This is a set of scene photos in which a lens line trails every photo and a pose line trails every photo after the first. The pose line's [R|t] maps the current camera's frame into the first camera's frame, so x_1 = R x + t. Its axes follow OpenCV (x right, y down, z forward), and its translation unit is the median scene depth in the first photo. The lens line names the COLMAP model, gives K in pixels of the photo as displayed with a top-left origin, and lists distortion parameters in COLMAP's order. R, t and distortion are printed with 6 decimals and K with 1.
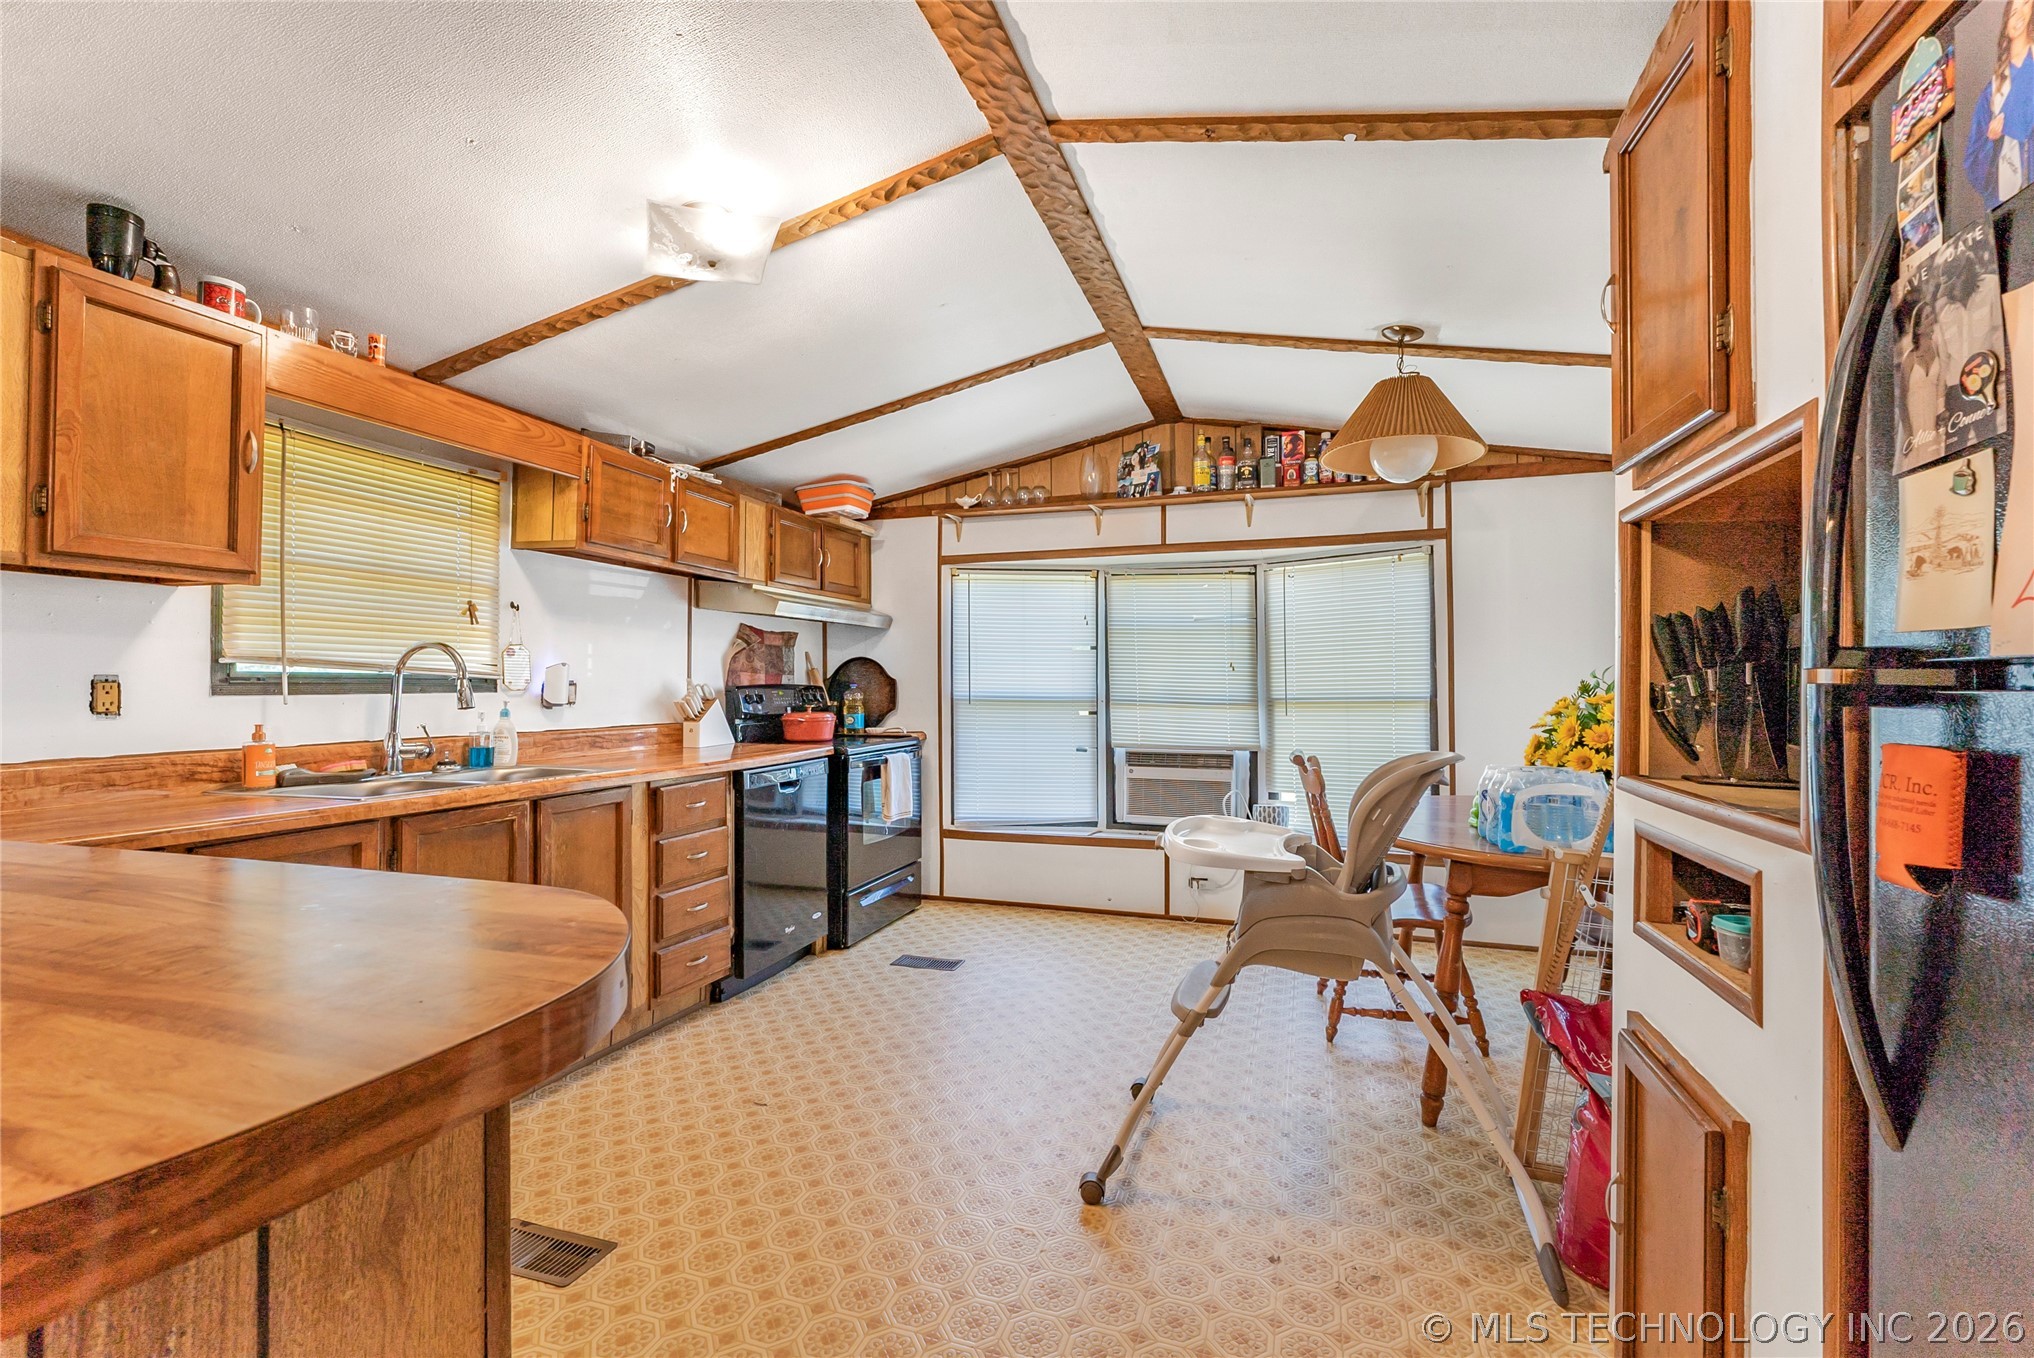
lens RADIAL K [[847.2, 0, 1017.0], [0, 847.2, 679.0], [0, 0, 1]] dist [0.002297, 0.000085]
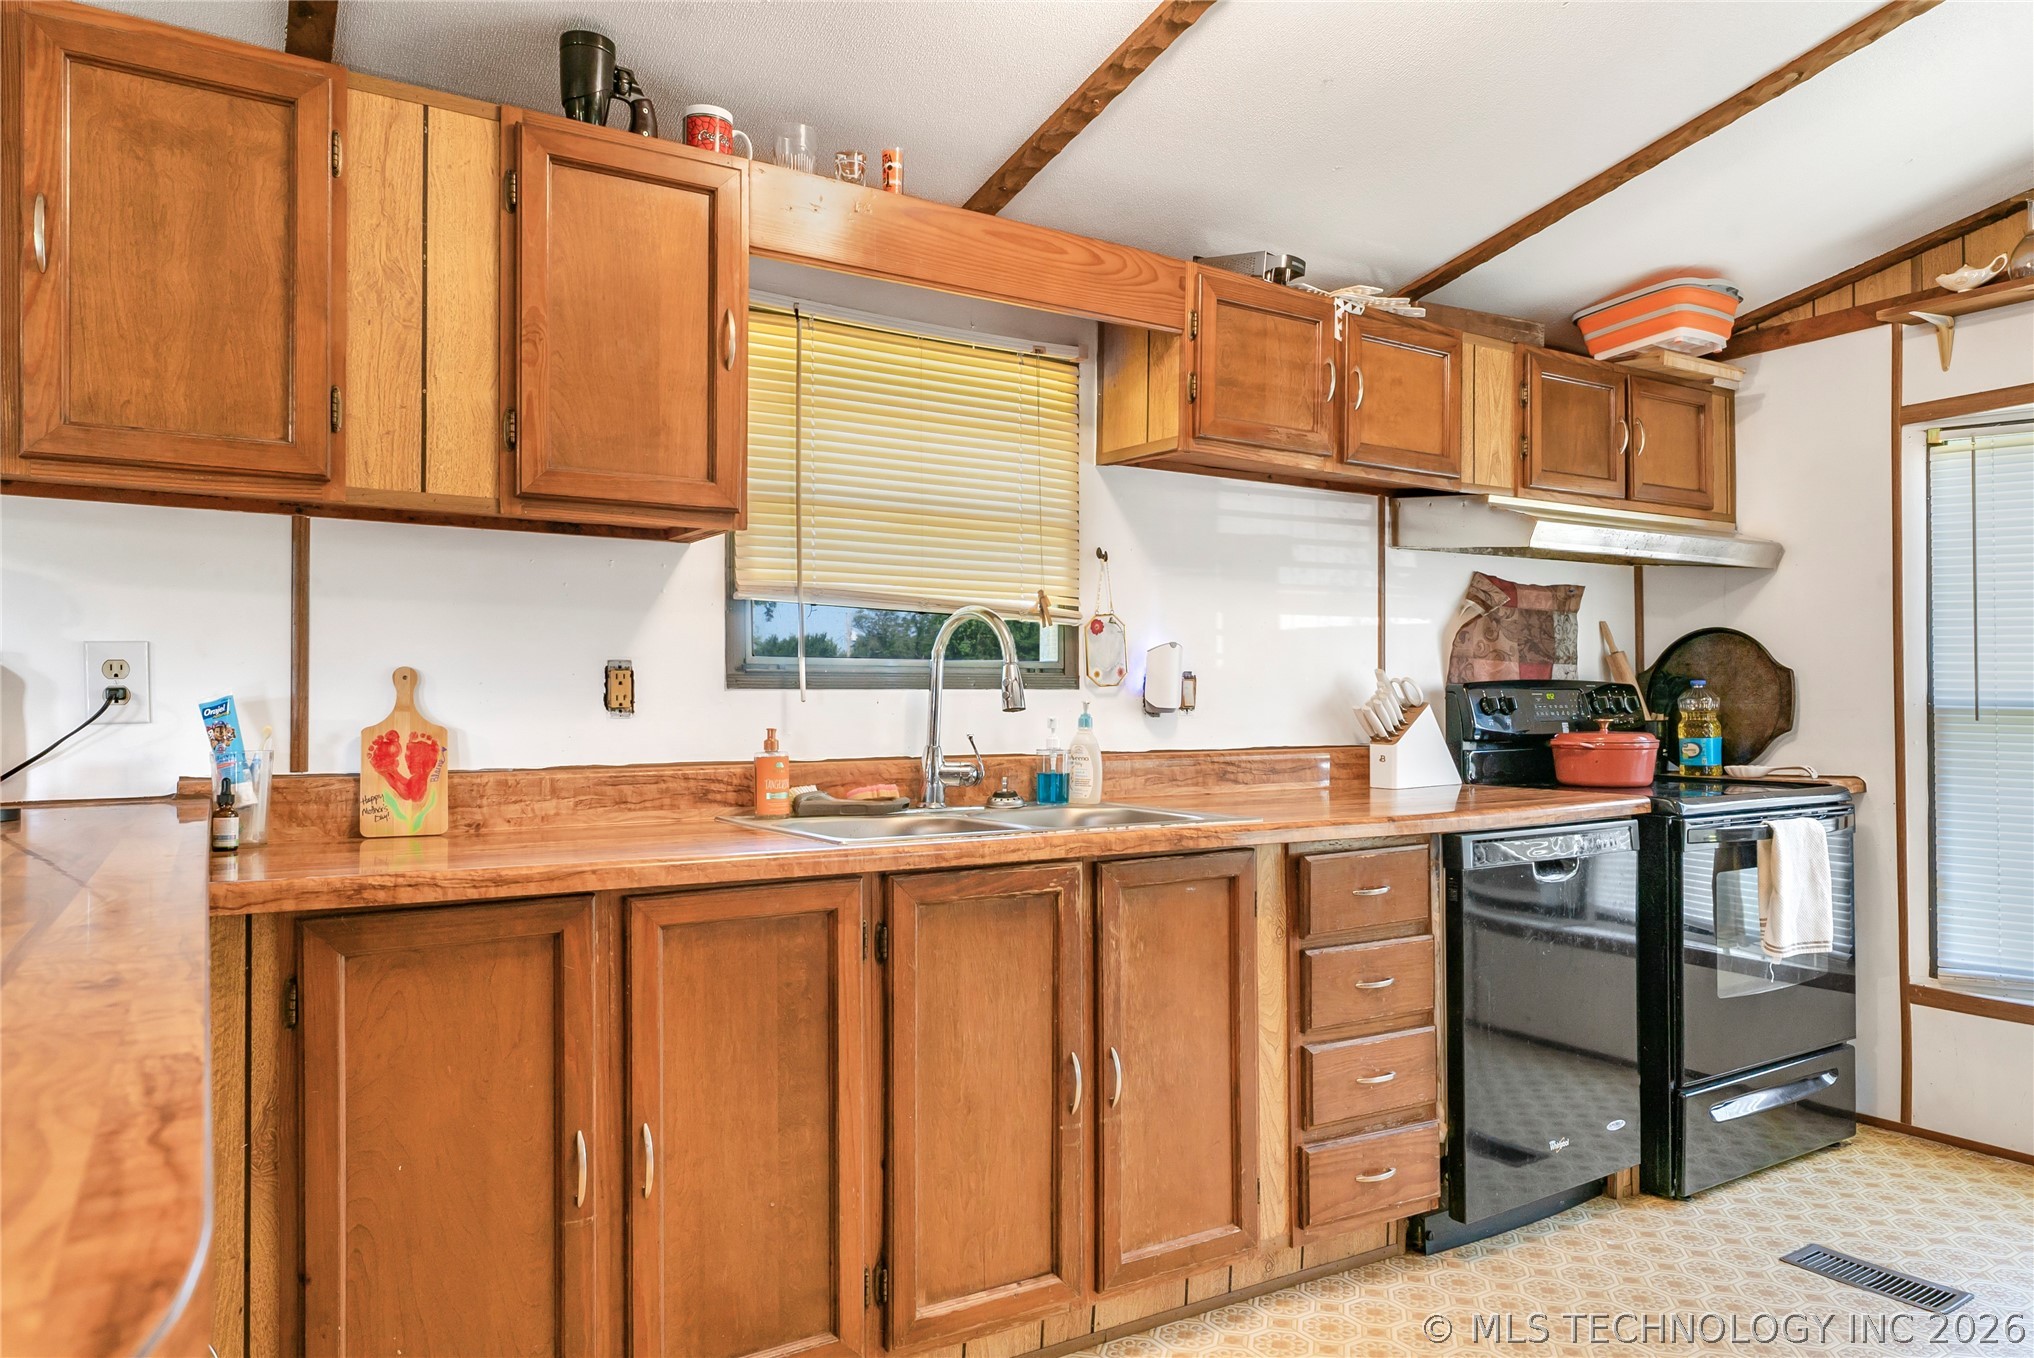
lens RADIAL K [[1283.8, 0, 1030.3], [0, 1283.8, 692.8], [0, 0, 1]] dist [0.001111, -0.001967]
pose [[0.776440, -0.005307, -0.630169, -0.021866], [0.006425, 0.999979, -0.000505, 0.016382], [0.630159, -0.003657, 0.776458, 0.189195]]
